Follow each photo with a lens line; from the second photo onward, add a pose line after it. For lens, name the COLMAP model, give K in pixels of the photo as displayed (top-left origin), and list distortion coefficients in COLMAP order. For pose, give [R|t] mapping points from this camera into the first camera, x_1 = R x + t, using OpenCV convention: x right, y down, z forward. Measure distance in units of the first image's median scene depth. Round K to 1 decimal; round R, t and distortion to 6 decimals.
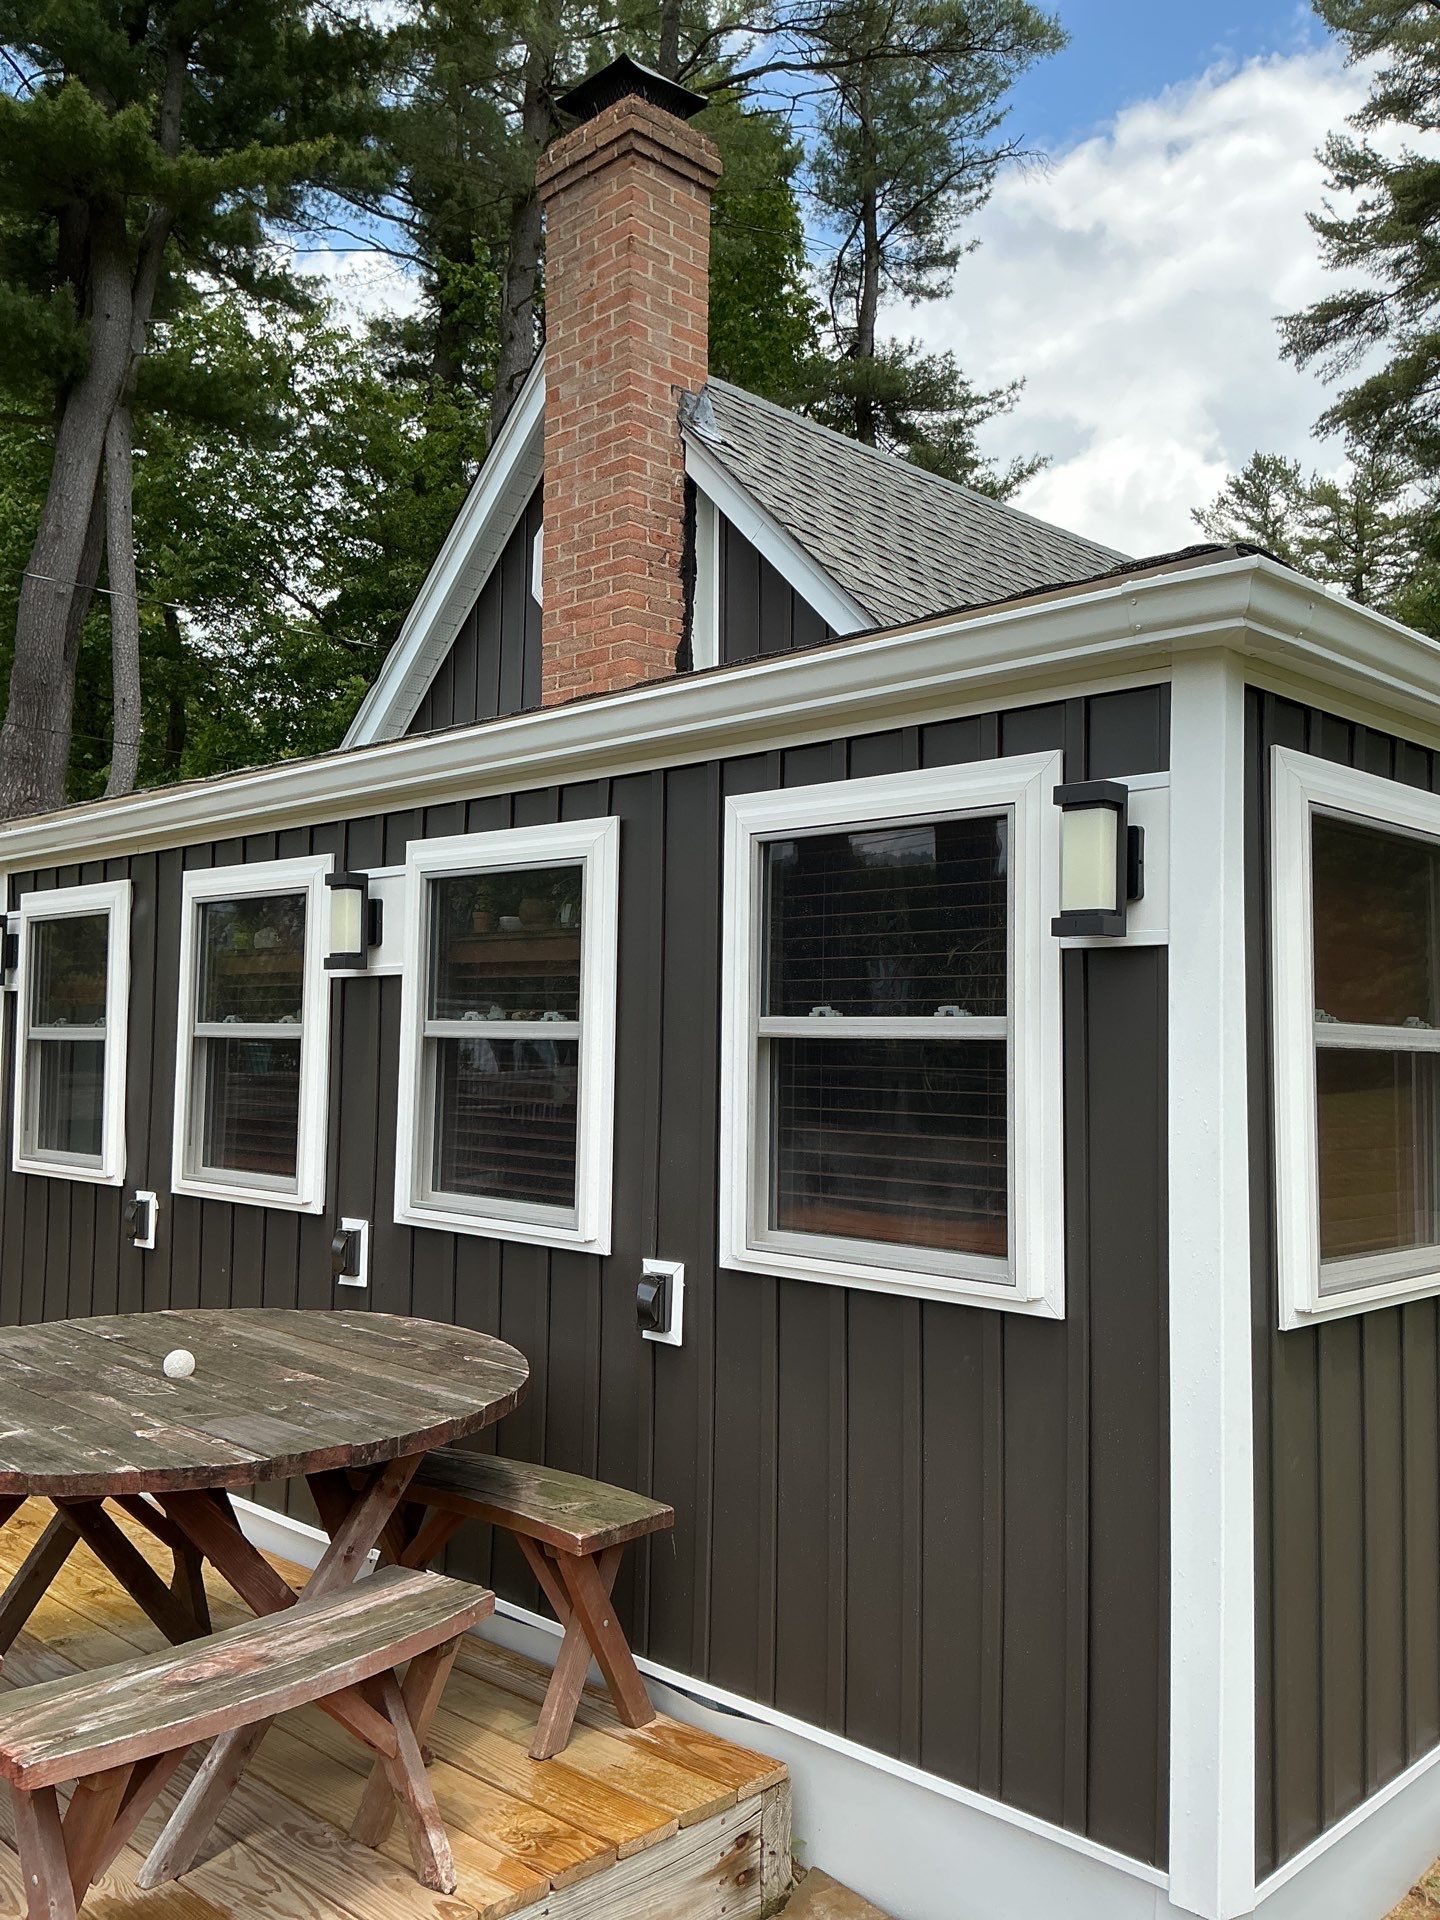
lens RADIAL K [[1595.5, 0, 725.8], [0, 1595.5, 950.1], [0, 0, 1]] dist [0.134238, -0.283791]
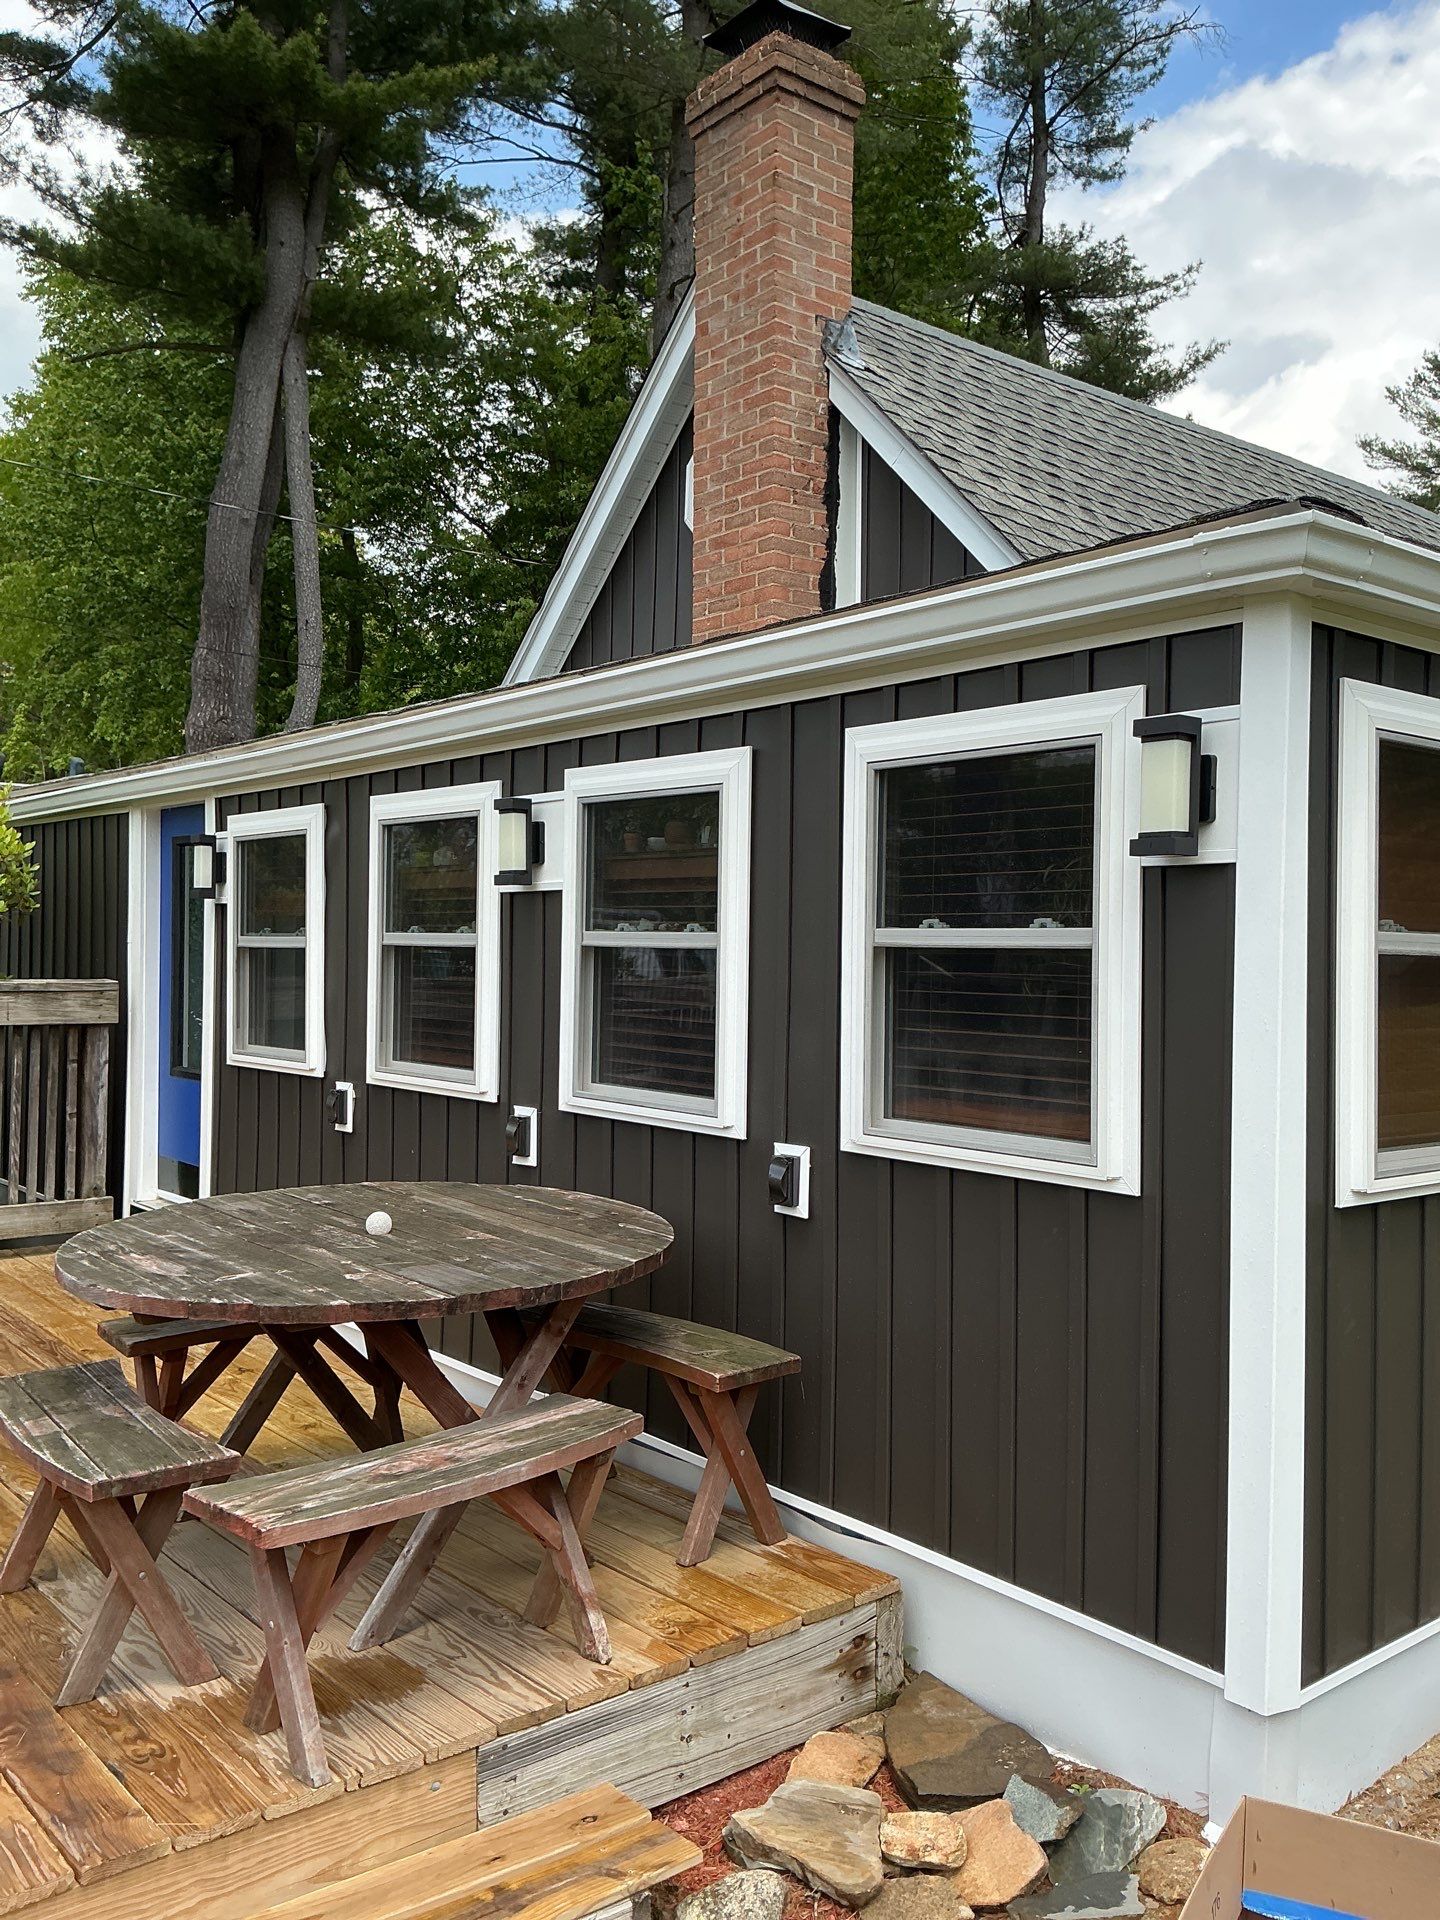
lens RADIAL K [[1593.9, 0, 722.1], [0, 1593.9, 953.8], [0, 0, 1]] dist [0.145124, -0.311743]
pose [[0.994320, -0.000150, -0.106432, 0.003748], [0.006550, 0.998190, 0.059781, -0.000861], [0.106230, -0.060139, 0.992521, -0.013096]]
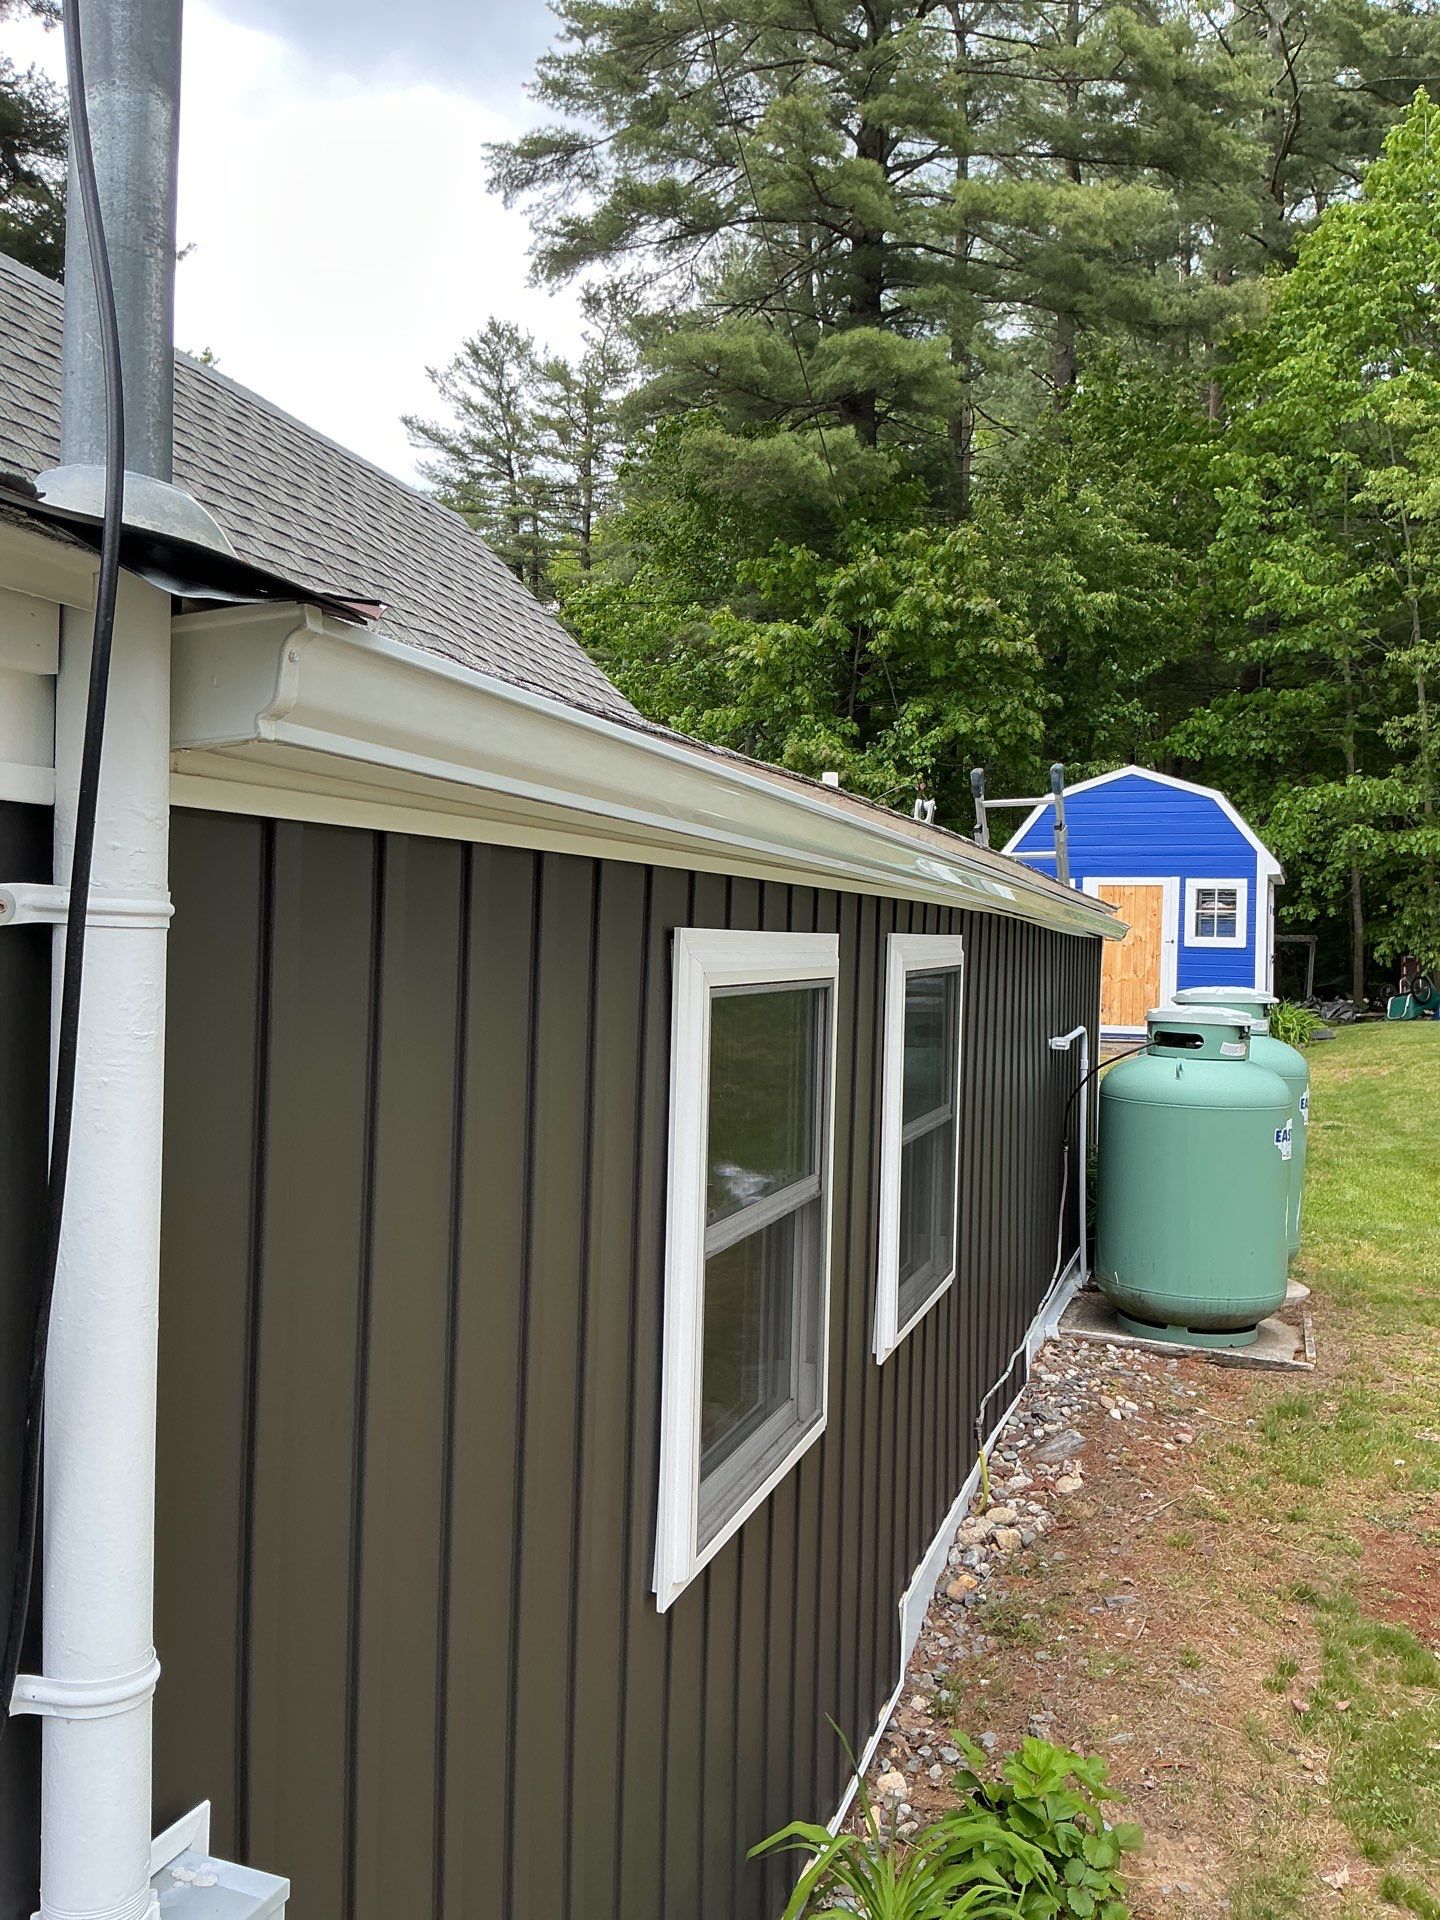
lens RADIAL K [[1593.9, 0, 722.1], [0, 1593.9, 953.8], [0, 0, 1]] dist [0.145124, -0.311743]
pose [[0.901438, -0.000201, 0.432908, 0.082603], [-0.035530, 0.996592, 0.074448, -0.010683], [-0.431447, -0.082491, 0.898359, 0.106151]]
